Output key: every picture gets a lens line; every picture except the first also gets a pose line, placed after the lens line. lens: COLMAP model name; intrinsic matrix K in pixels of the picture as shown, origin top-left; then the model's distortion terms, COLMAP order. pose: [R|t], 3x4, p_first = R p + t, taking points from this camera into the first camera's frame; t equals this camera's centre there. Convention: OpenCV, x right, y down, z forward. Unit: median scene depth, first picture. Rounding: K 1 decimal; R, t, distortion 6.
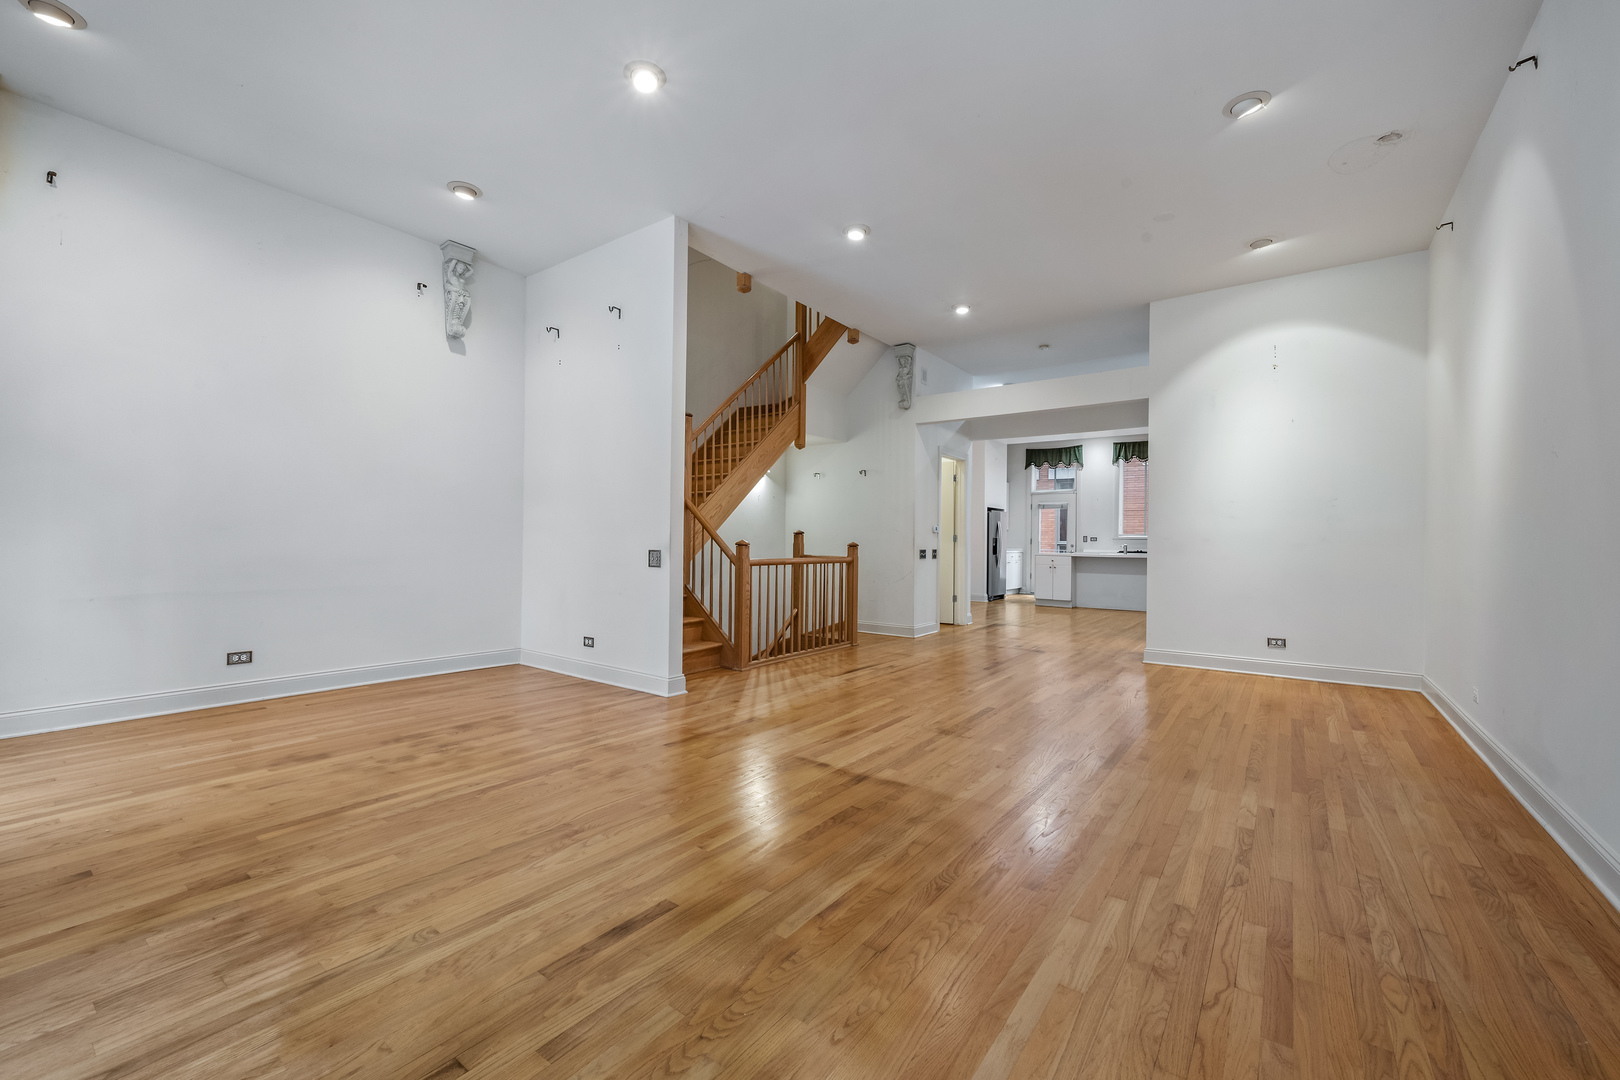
lens RADIAL K [[657.4, 0, 783.6], [0, 657.4, 533.3], [0, 0, 1]] dist [-0.002257, -0.000935]
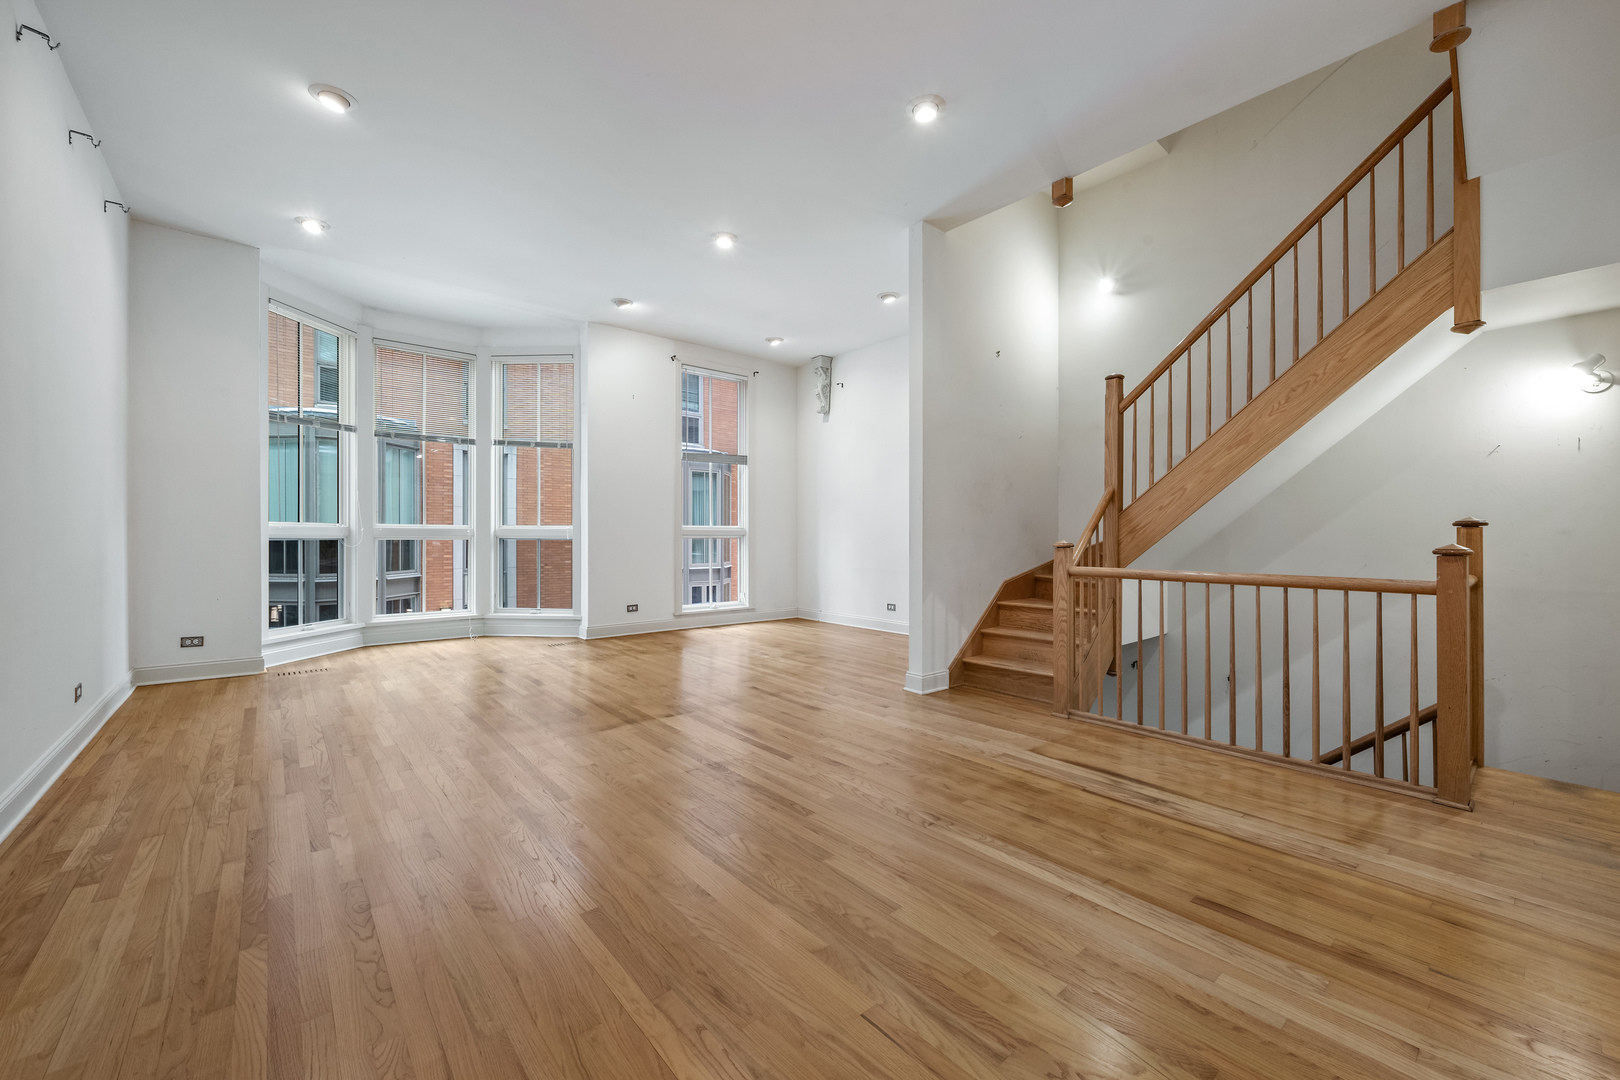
lens RADIAL K [[636.3, 0, 821.8], [0, 636.3, 534.1], [0, 0, 1]] dist [-0.001414, 0.000064]
pose [[-0.196116, -0.016251, -0.980446, 1.004813], [0.006595, 0.999818, -0.017891, 0.022273], [0.980559, -0.009975, -0.195973, 1.272300]]
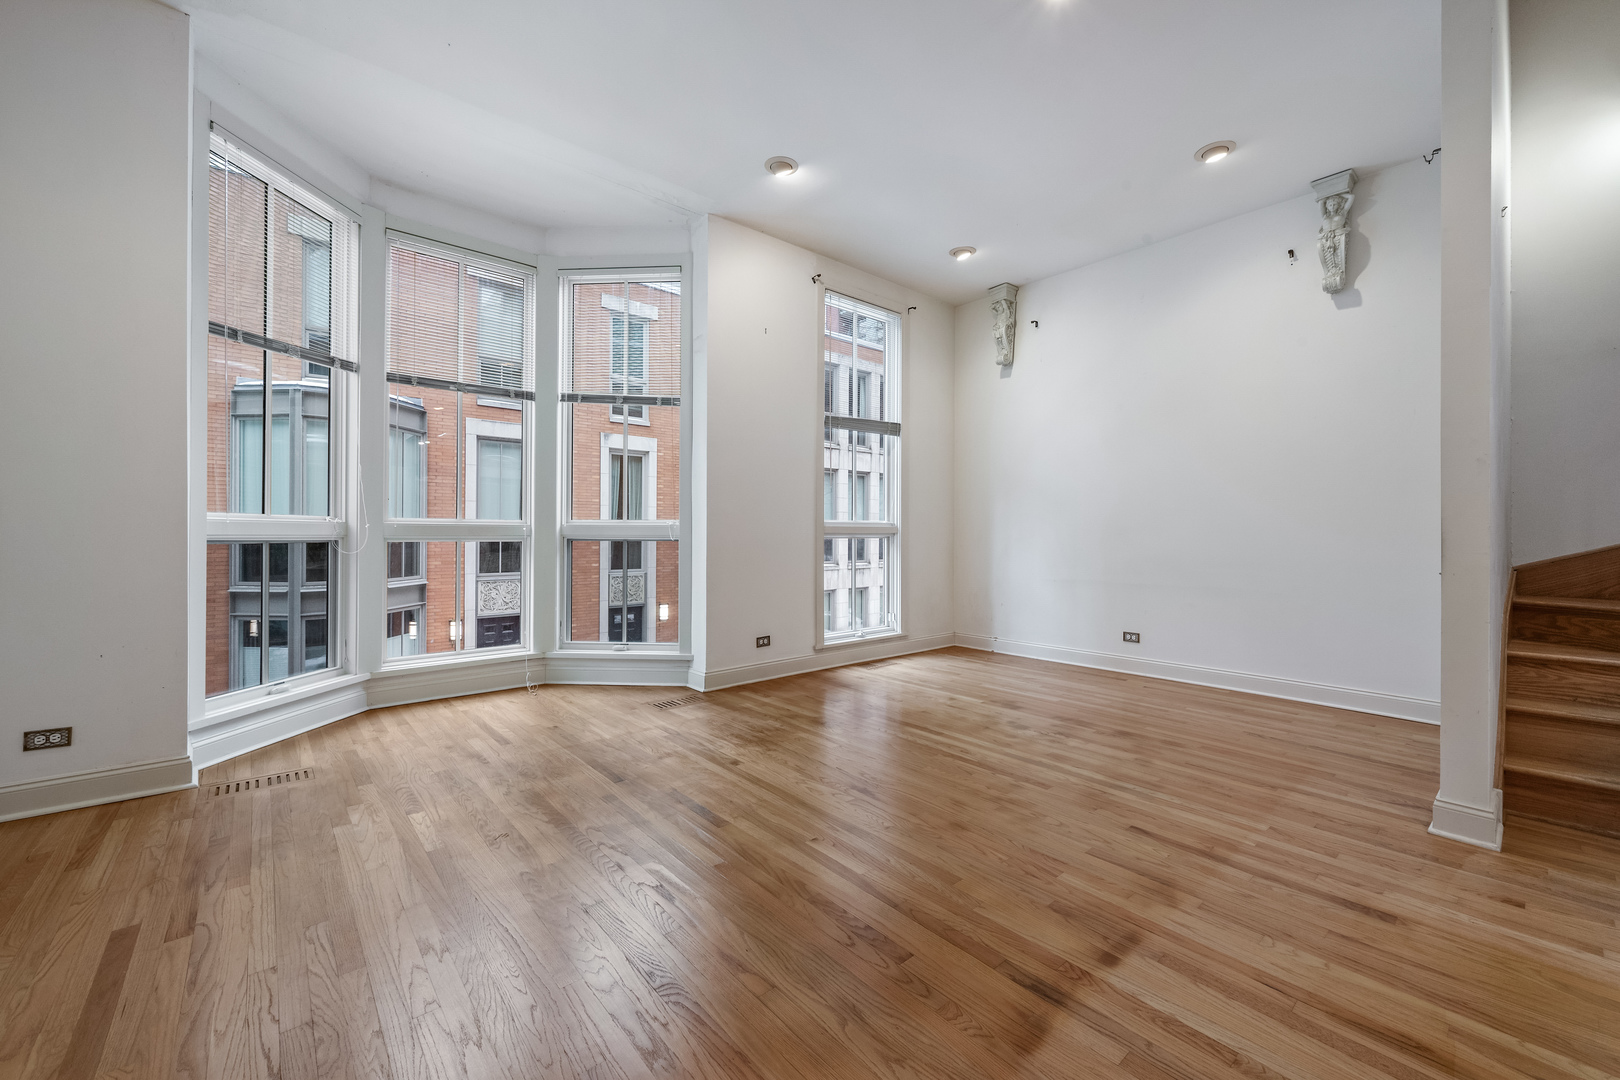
lens RADIAL K [[636.3, 0, 819.6], [0, 636.3, 525.6], [0, 0, 1]] dist [-0.001414, 0.000064]
pose [[-0.190295, -0.026163, -0.981378, 0.522782], [0.008912, 0.999558, -0.028376, 0.009036], [0.981686, -0.014146, -0.189978, 0.728294]]
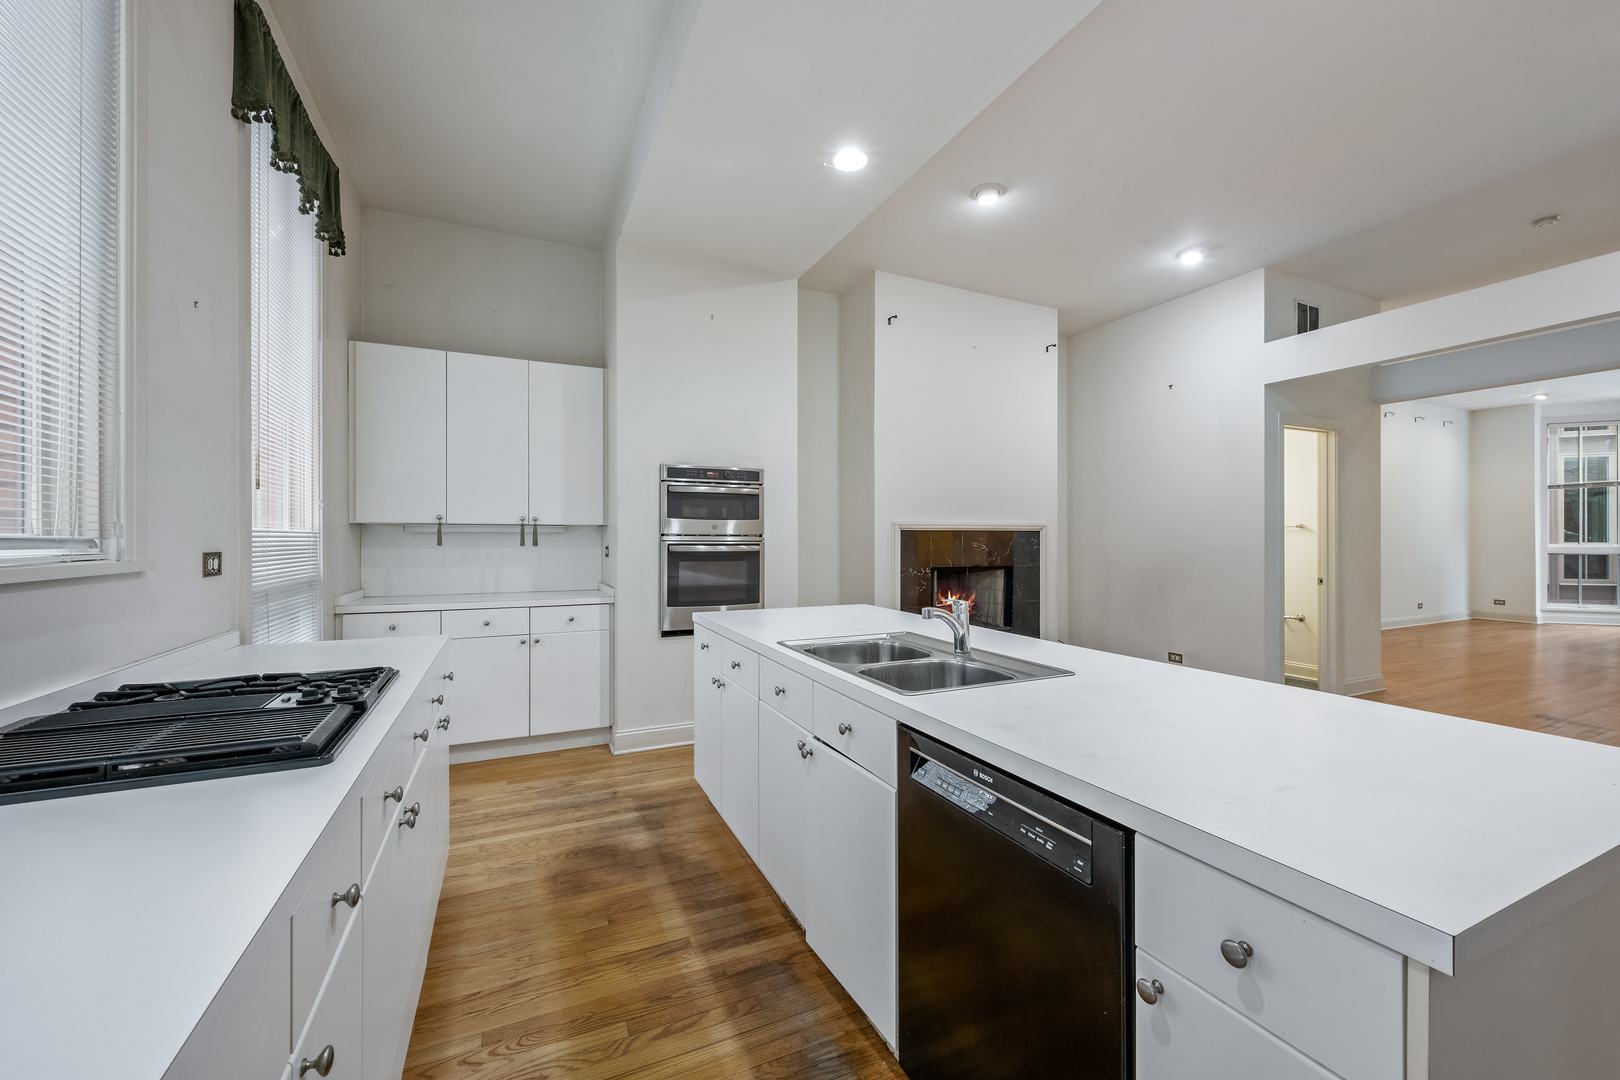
lens RADIAL K [[636.3, 0, 806.6], [0, 636.3, 537.8], [0, 0, 1]] dist [-0.001414, 0.000064]
pose [[-0.890739, -0.011760, 0.454363, 1.378021], [-0.016484, 0.999843, -0.006437, 0.002411], [-0.454216, -0.013224, -0.890793, 3.449528]]
